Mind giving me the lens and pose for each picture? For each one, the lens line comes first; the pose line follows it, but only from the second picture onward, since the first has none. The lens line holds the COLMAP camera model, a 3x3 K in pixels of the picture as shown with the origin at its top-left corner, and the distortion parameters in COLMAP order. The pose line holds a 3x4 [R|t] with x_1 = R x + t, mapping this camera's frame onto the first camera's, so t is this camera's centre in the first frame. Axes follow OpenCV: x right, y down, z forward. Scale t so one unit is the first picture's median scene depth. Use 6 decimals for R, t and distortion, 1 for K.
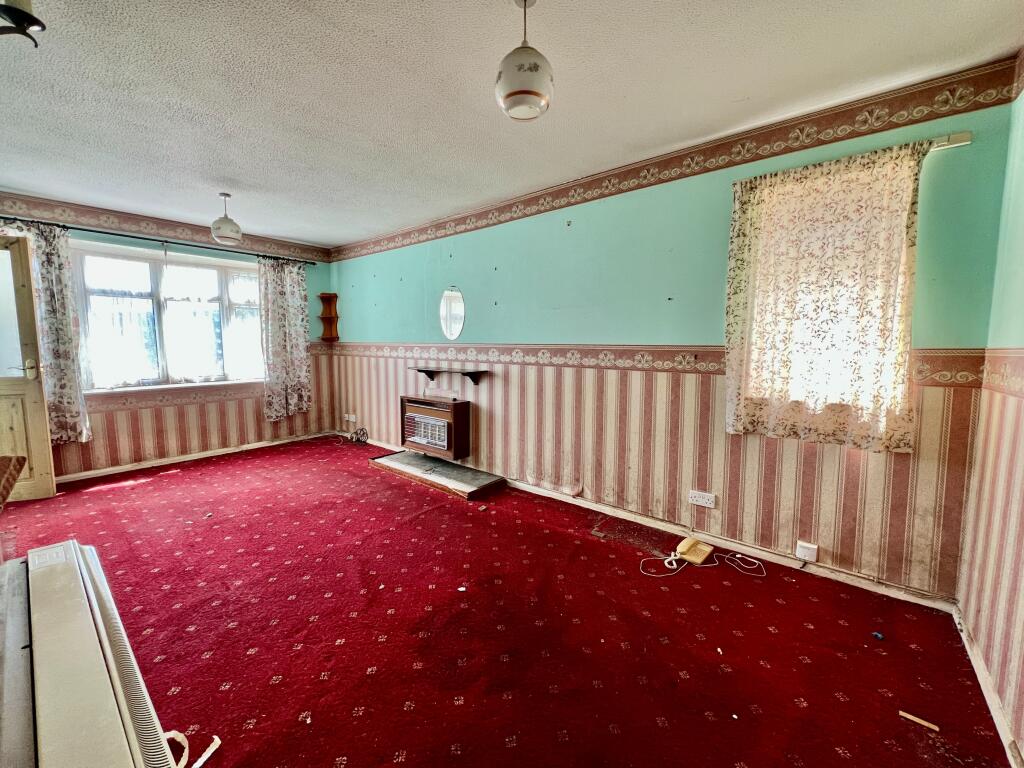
lens RADIAL K [[406.3, 0, 512.0], [0, 406.3, 384.0], [0, 0, 1]] dist [0.001394, -0.000009]
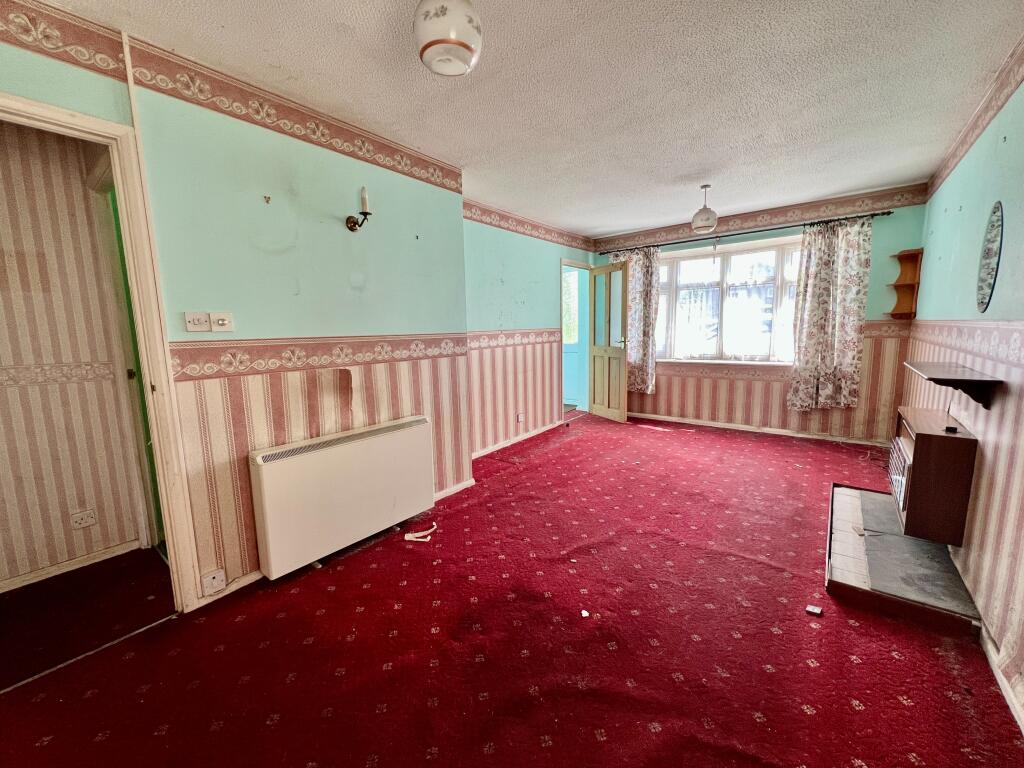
lens RADIAL K [[410.8, 0, 512.0], [0, 410.8, 384.0], [0, 0, 1]] dist [-0.000468, -0.000073]
pose [[0.018400, 0.134381, -0.990759, 0.382035], [-0.080570, 0.987903, 0.132497, -0.046256], [0.996579, 0.077388, 0.029005, 0.441759]]
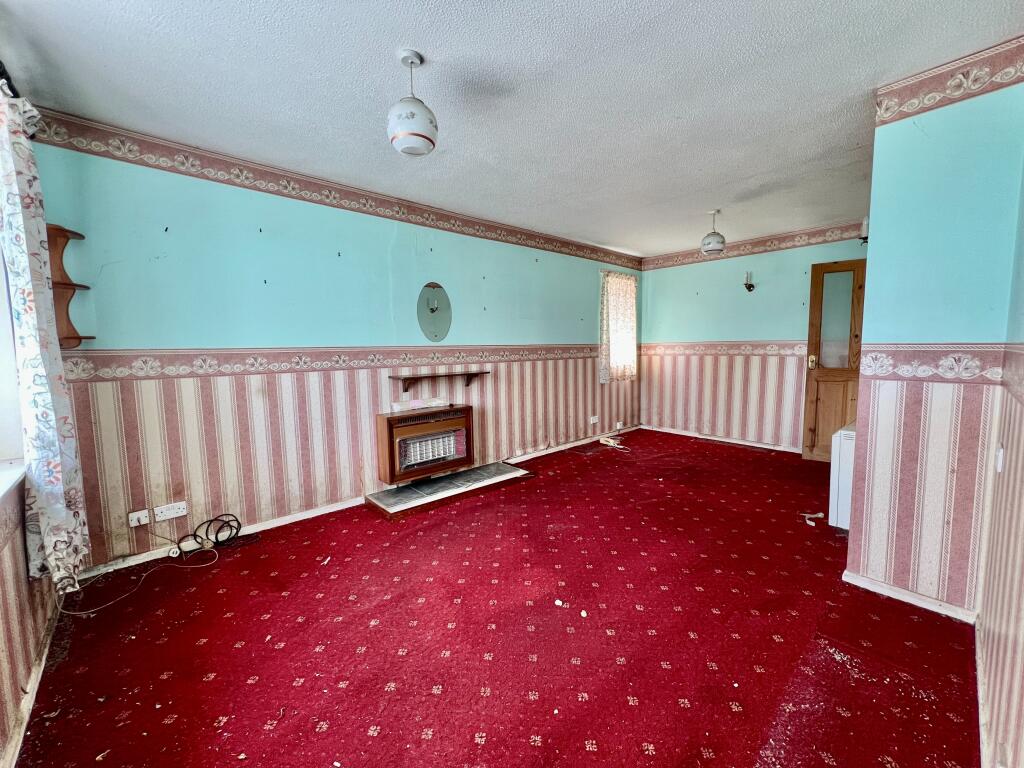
lens RADIAL K [[417.3, 0, 515.8], [0, 417.3, 376.9], [0, 0, 1]] dist [-0.000752, -0.000072]
pose [[0.138570, -0.092362, 0.986036, -1.120968], [0.103503, 0.991540, 0.078332, -0.091487], [-0.984929, 0.091203, 0.146958, 0.738315]]
